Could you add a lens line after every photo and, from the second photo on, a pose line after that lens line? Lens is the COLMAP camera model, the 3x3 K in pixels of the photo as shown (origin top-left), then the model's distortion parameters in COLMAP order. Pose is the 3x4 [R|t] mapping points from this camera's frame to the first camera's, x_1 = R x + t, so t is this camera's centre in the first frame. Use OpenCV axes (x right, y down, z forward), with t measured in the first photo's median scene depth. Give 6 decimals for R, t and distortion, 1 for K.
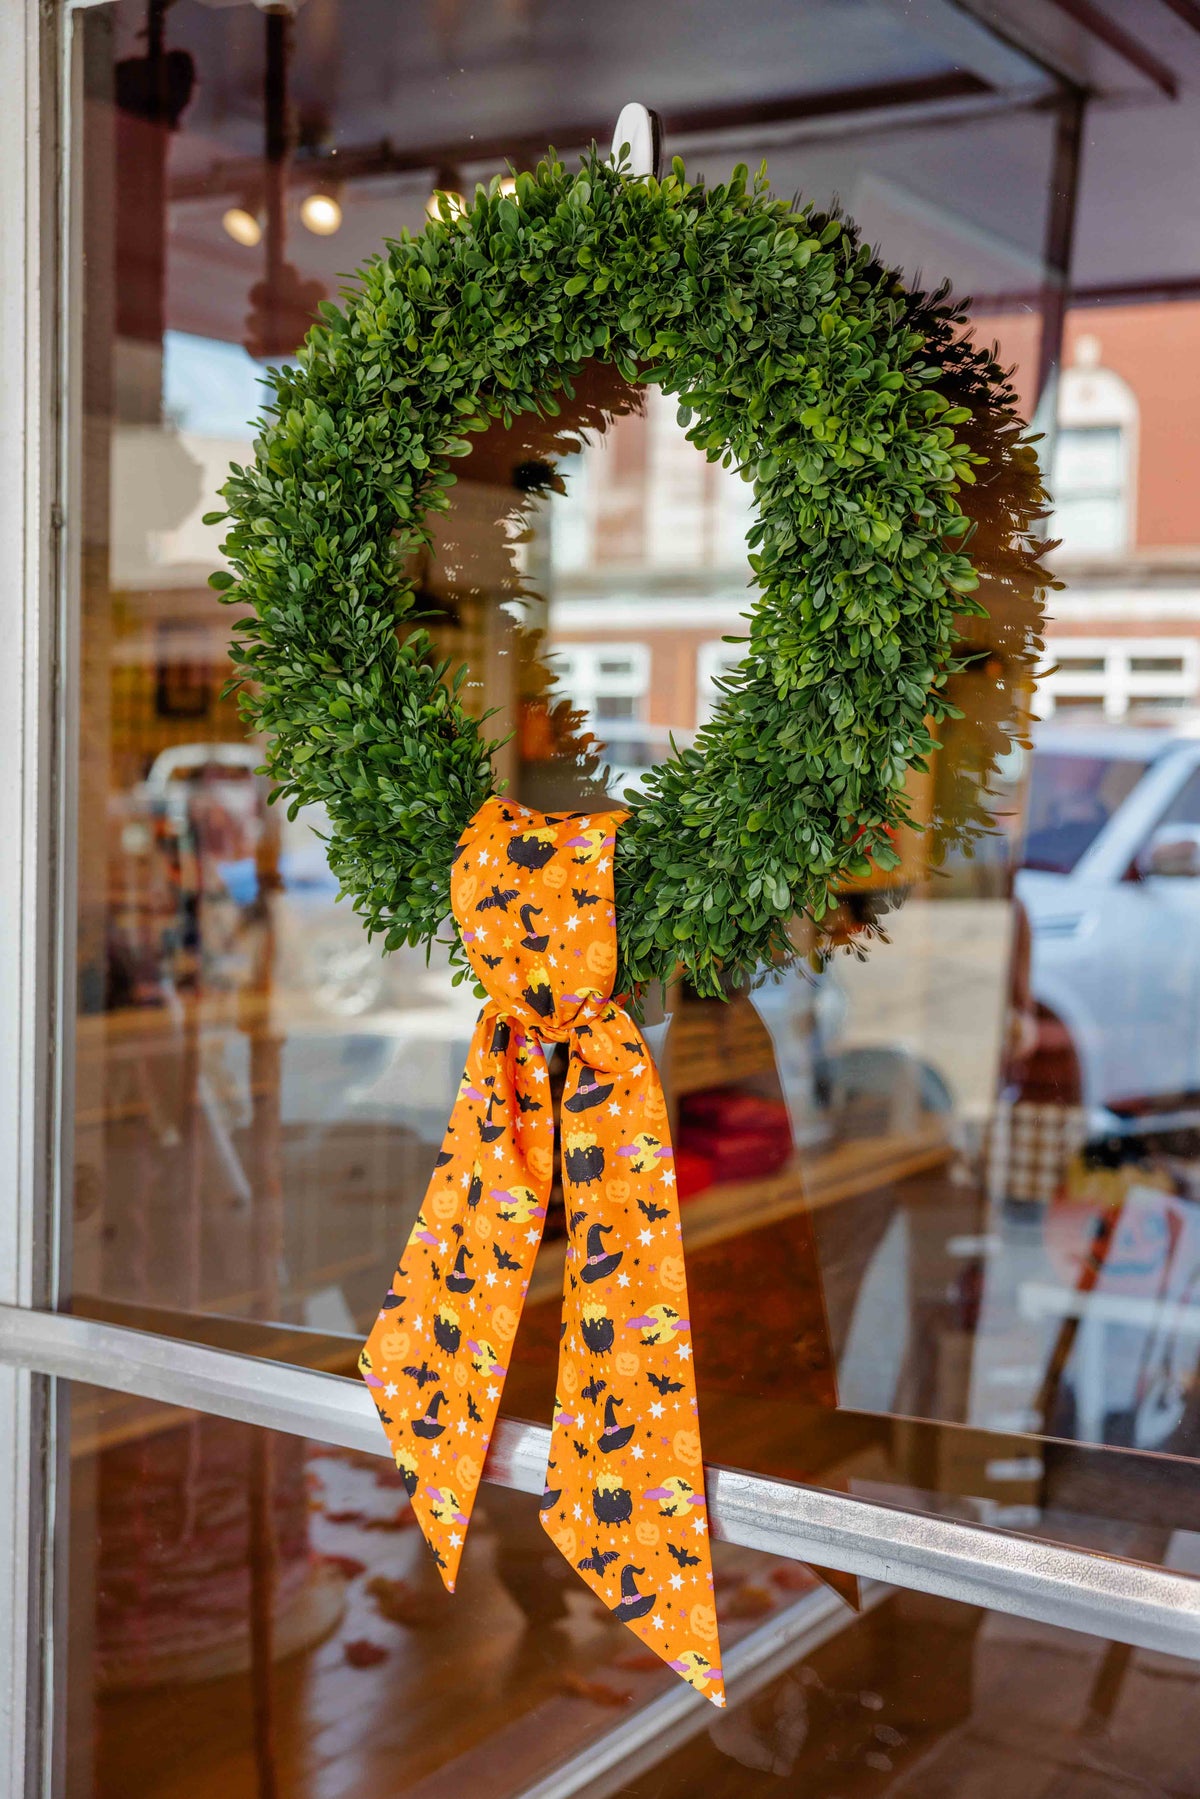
lens RADIAL K [[2607.8, 0, 575.8], [0, 2607.8, 882.6], [0, 0, 1]] dist [0.022527, 0.000000]
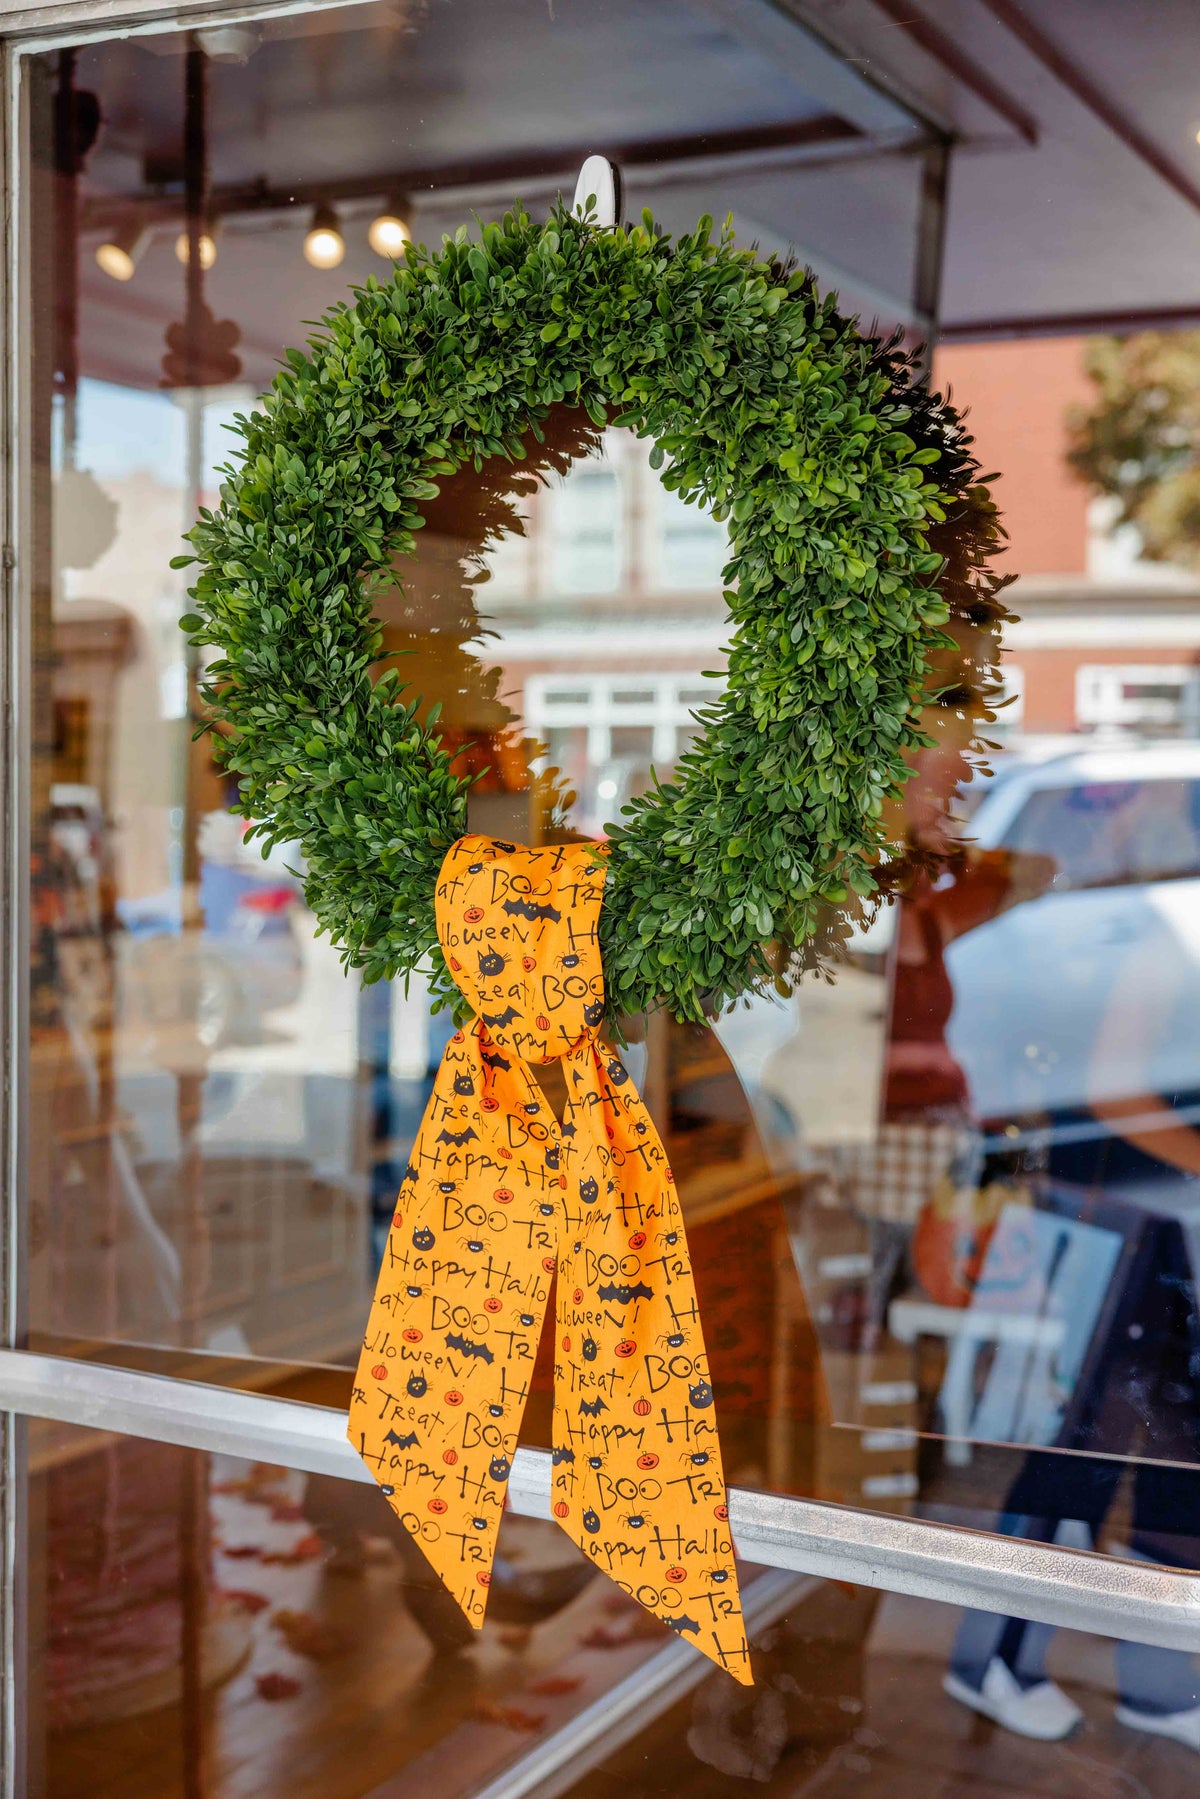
lens RADIAL K [[2607.8, 0, 586.7], [0, 2607.8, 883.9], [0, 0, 1]] dist [0.022527, 0.000000]
pose [[0.997107, -0.019810, 0.073381, -0.062009], [0.020755, 0.999711, -0.012142, 0.001012], [-0.073119, 0.013630, 0.997230, -0.021802]]
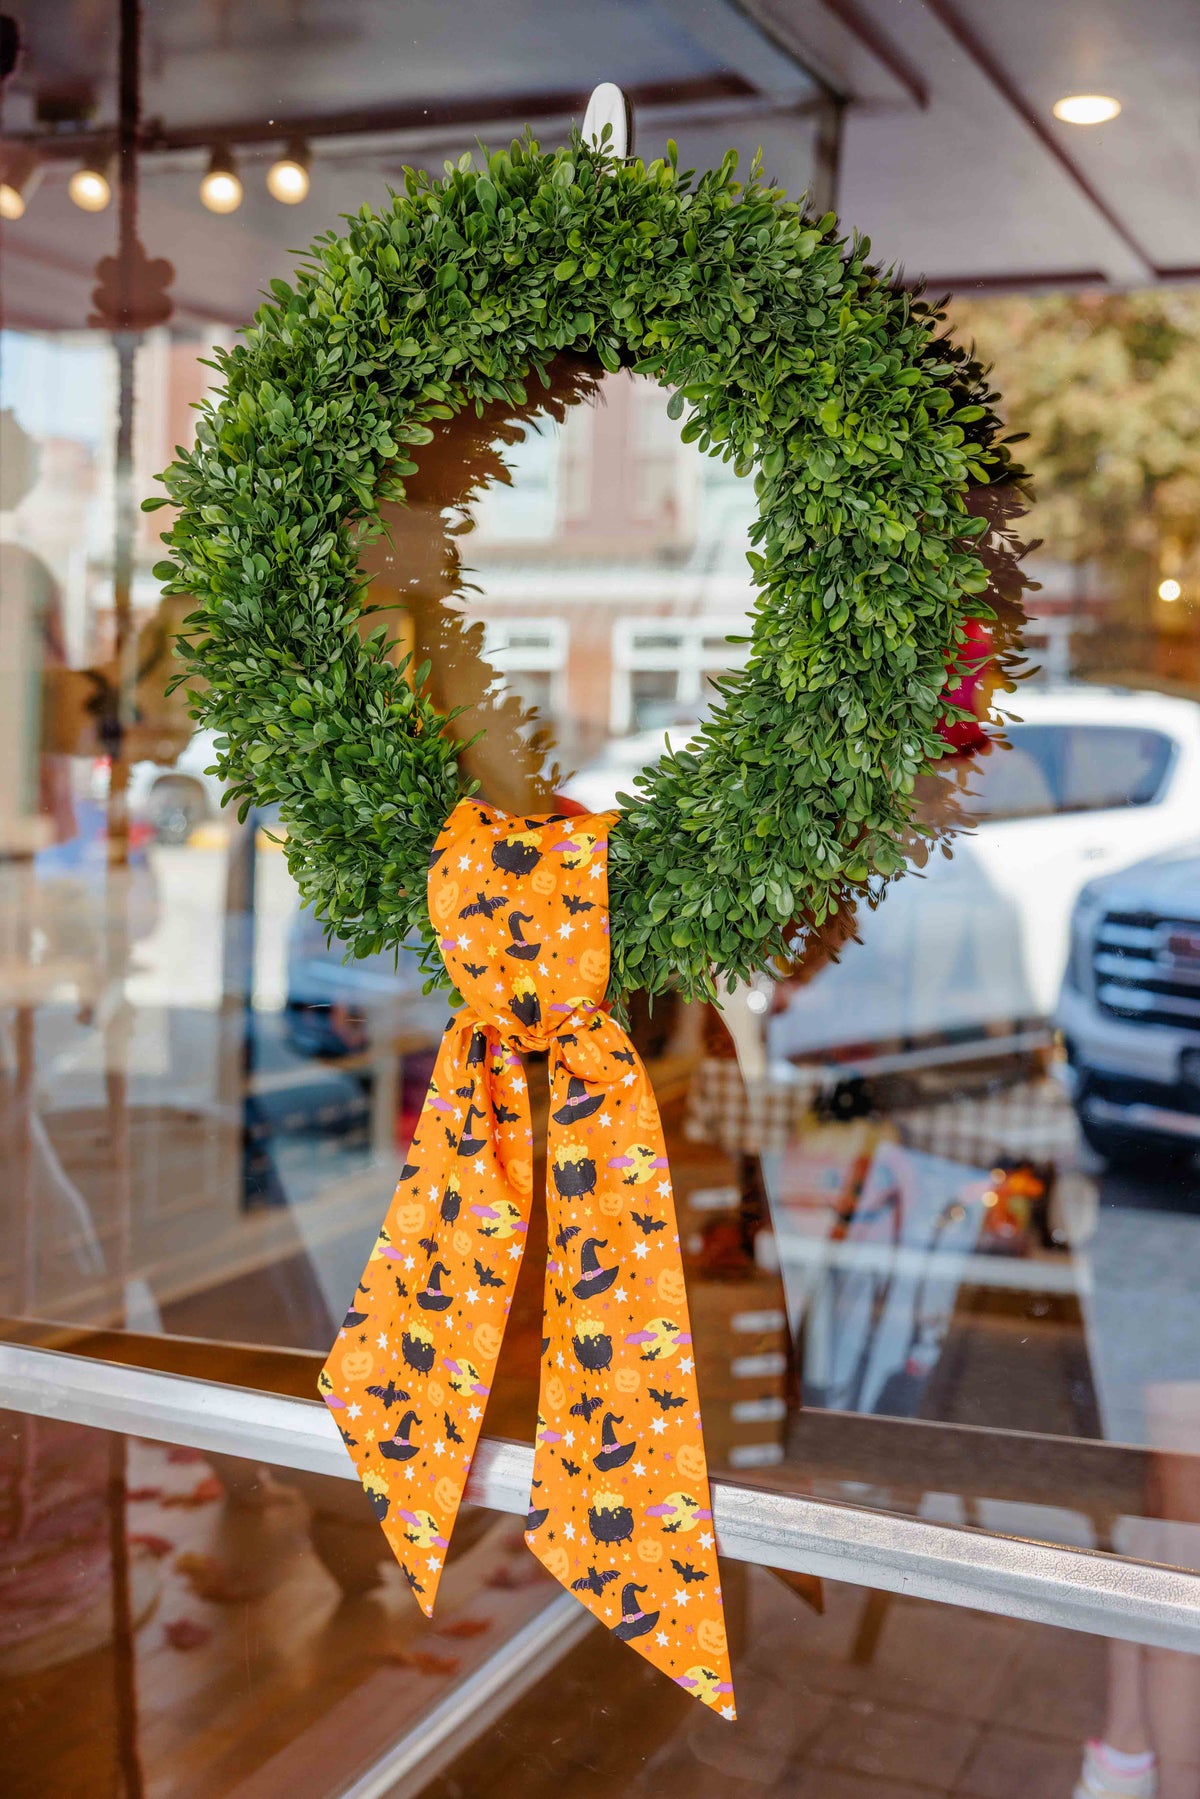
lens RADIAL K [[2450.8, 0, 616.3], [0, 2450.8, 890.3], [0, 0, 1]] dist [0.005867, 0.000000]
pose [[0.987623, -0.010495, 0.156494, -0.119942], [0.007070, 0.999723, 0.022428, -0.019022], [-0.156687, -0.021044, 0.987424, 0.094231]]
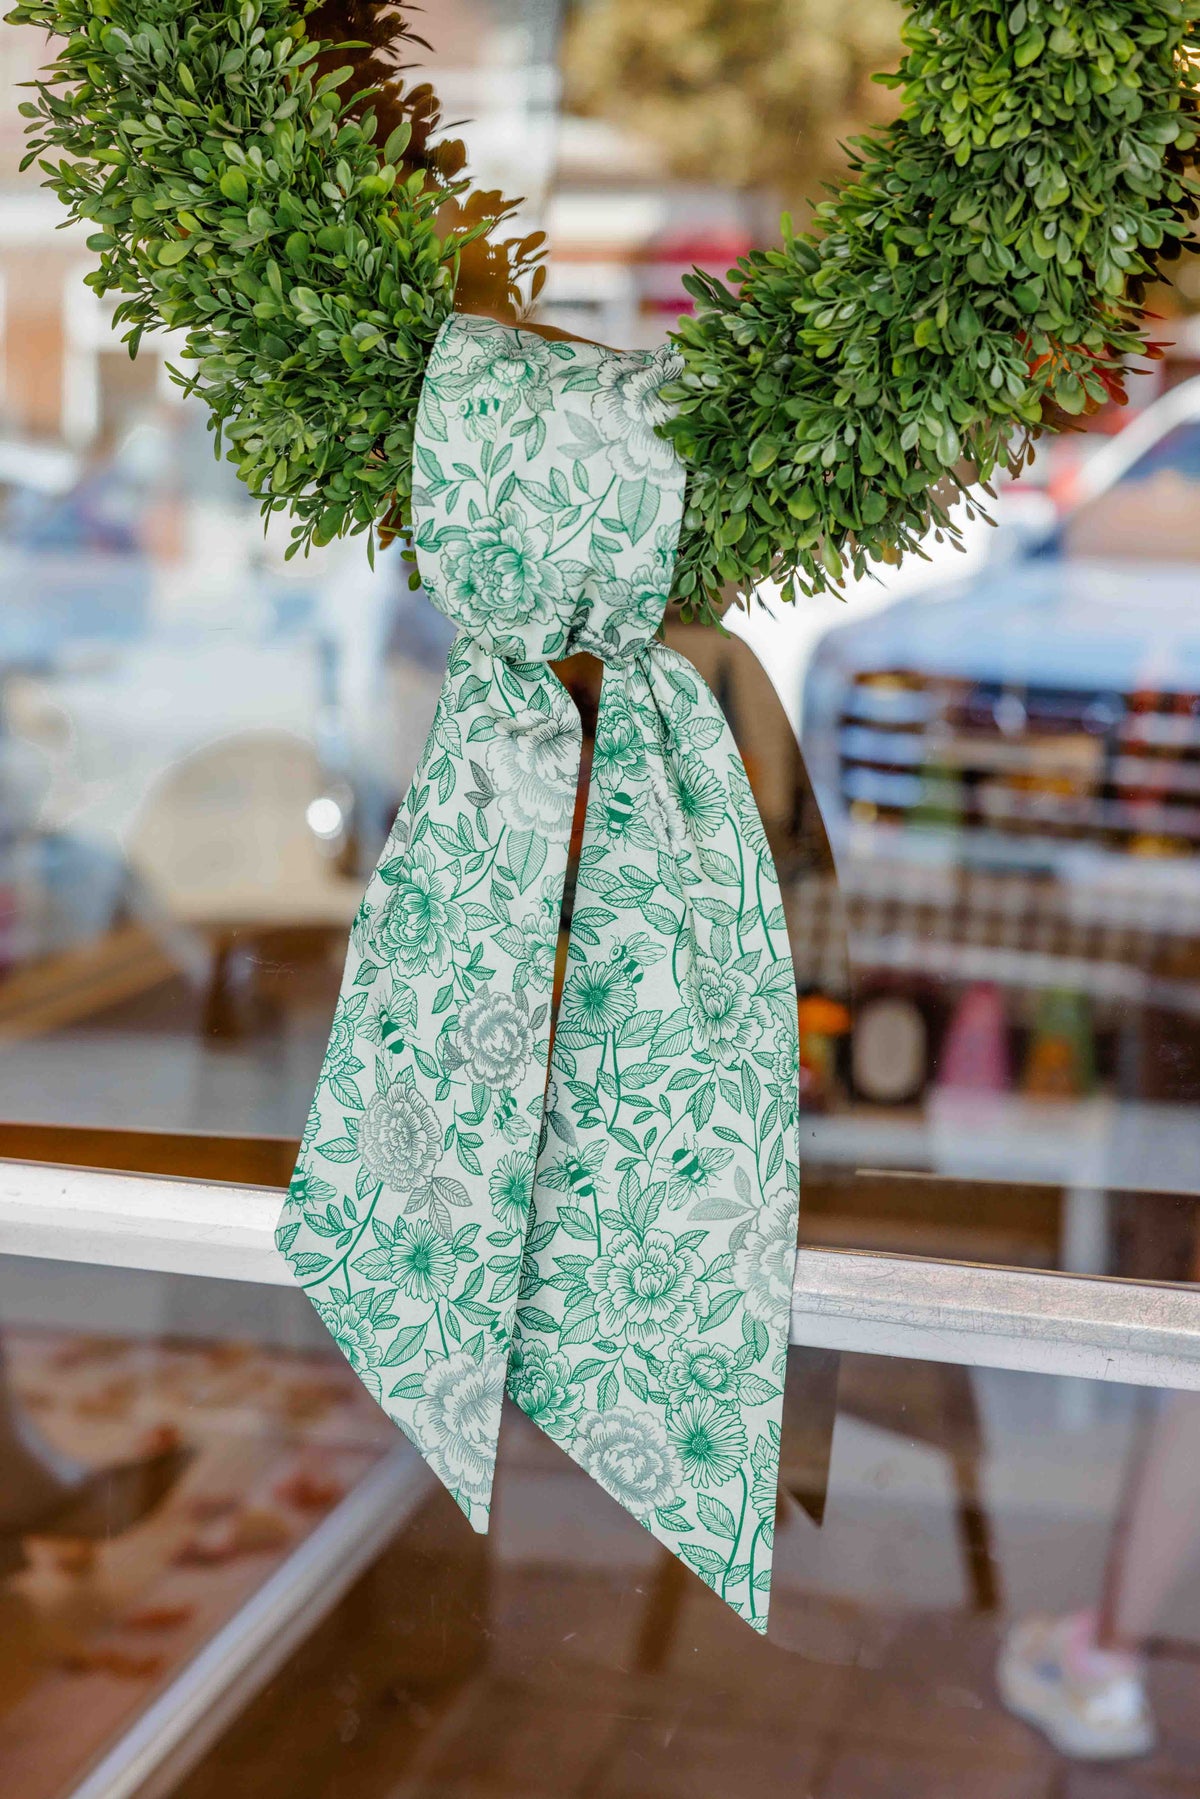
lens RADIAL K [[3570.1, 0, 581.2], [0, 3570.1, 887.5], [0, 0, 1]] dist [0.014532, 0.000000]
pose [[0.950228, -0.040377, 0.308929, -0.301848], [0.017214, 0.996856, 0.077339, 0.044881], [-0.311081, -0.068172, 0.947935, 0.092355]]
